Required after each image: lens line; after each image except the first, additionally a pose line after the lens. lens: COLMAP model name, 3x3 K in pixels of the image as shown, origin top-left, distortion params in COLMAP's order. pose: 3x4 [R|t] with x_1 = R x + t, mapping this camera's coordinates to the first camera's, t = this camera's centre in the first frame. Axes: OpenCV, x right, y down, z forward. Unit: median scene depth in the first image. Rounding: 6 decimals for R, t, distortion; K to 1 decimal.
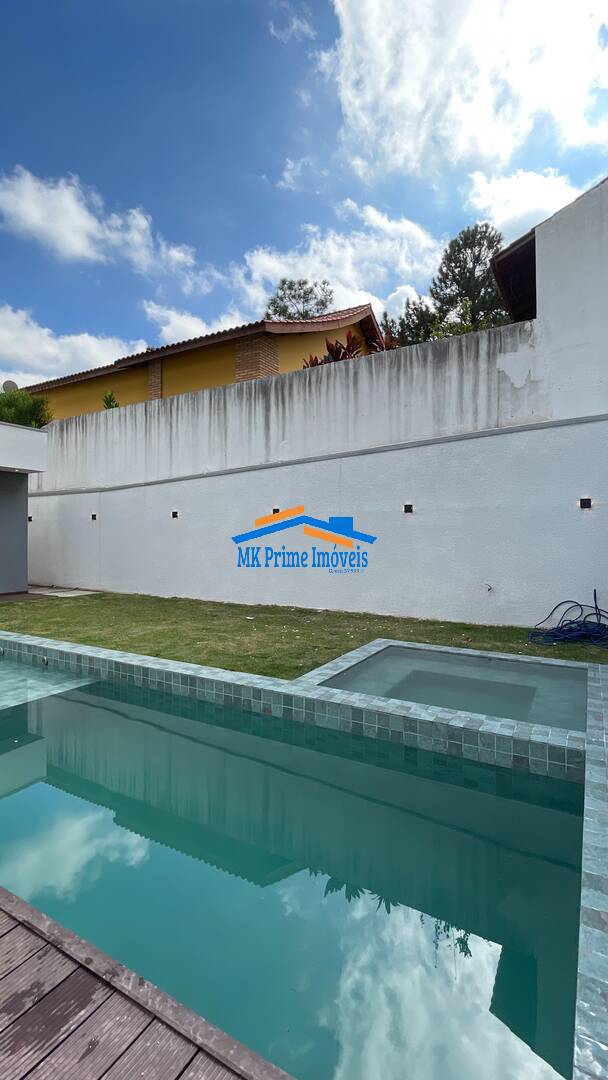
lens RADIAL K [[501.4, 0, 304.0], [0, 501.4, 540.0], [0, 0, 1]] dist [-0.013306, -0.000588]
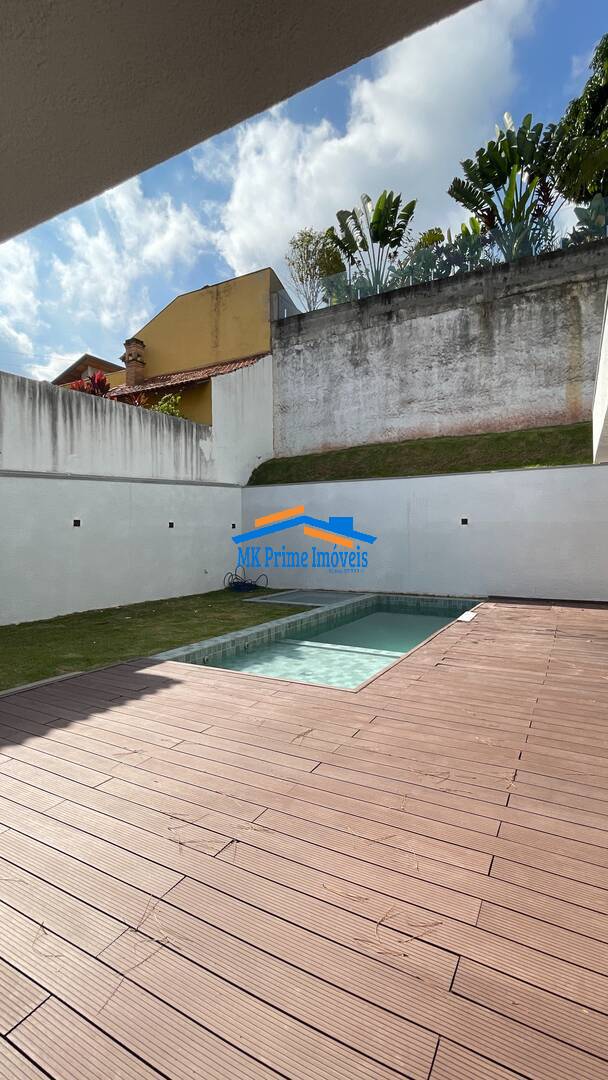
lens RADIAL K [[501.4, 0, 304.0], [0, 501.4, 540.0], [0, 0, 1]] dist [-0.013306, -0.000588]
pose [[-0.039779, -0.007910, 0.999177, -1.143761], [0.019674, 0.999769, 0.008698, -0.019219], [-0.999015, 0.020004, -0.039615, 0.583157]]
